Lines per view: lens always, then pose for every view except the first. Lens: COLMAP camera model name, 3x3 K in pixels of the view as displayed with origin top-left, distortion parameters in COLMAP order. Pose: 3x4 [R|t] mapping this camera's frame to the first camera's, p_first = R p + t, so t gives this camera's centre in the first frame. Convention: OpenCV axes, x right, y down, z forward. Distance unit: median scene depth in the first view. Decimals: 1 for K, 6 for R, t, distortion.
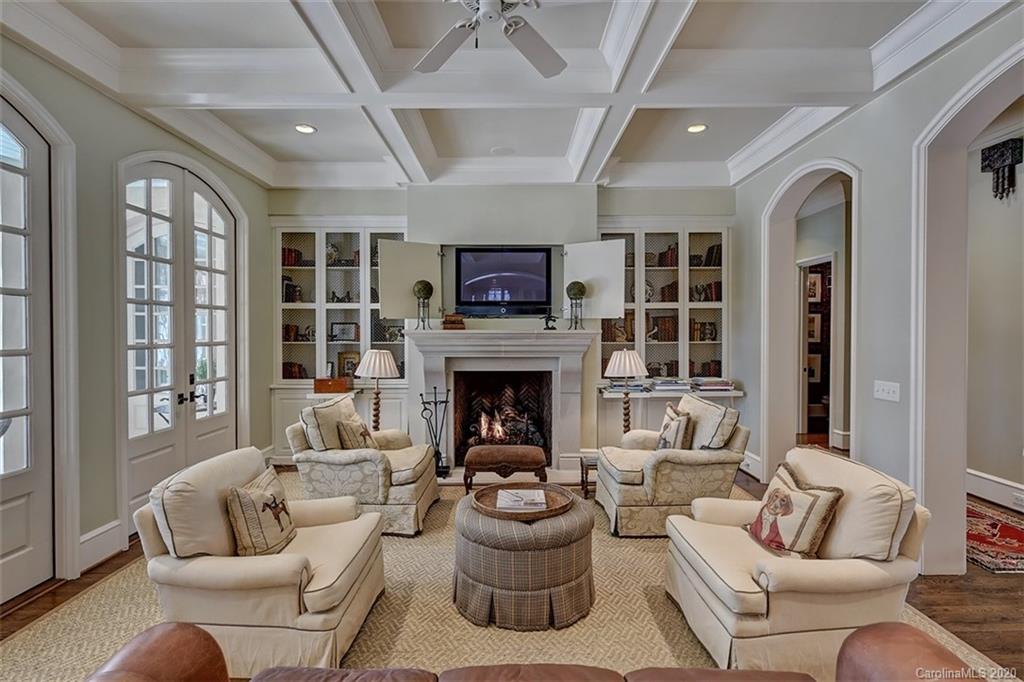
lens RADIAL K [[486.4, 0, 509.6], [0, 486.4, 339.3], [0, 0, 1]] dist [-0.001032, -0.000392]
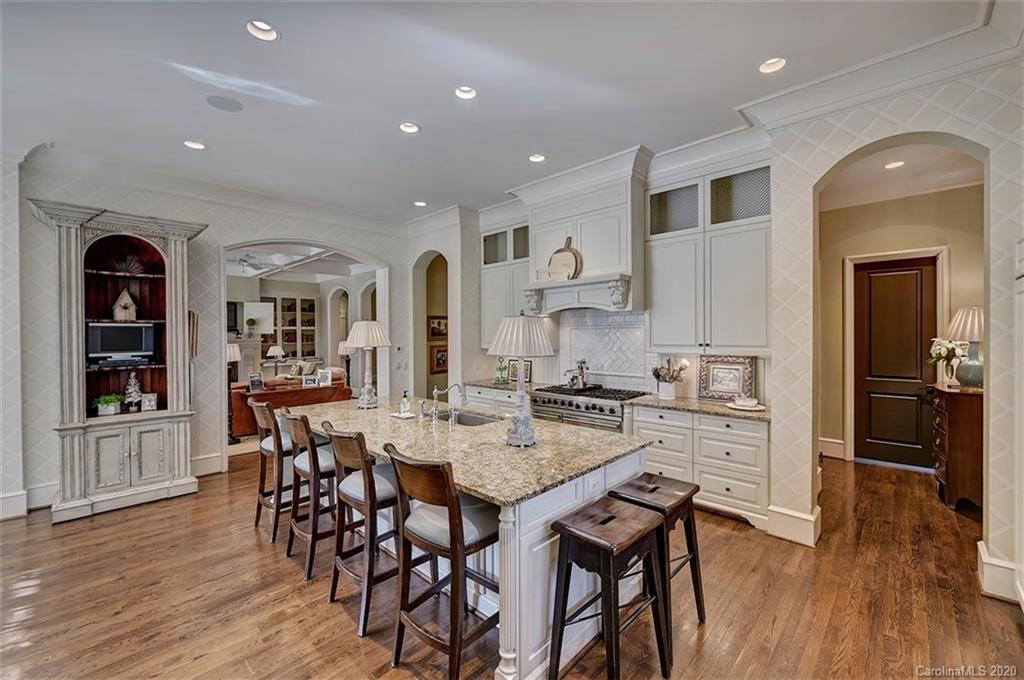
lens RADIAL K [[410.3, 0, 520.7], [0, 410.3, 336.3], [0, 0, 1]] dist [0.001086, 0.000058]
pose [[0.673319, -0.005537, 0.739331, -0.449696], [0.013138, 0.999904, -0.004476, -0.002520], [-0.739235, 0.012727, 0.673327, -1.309919]]
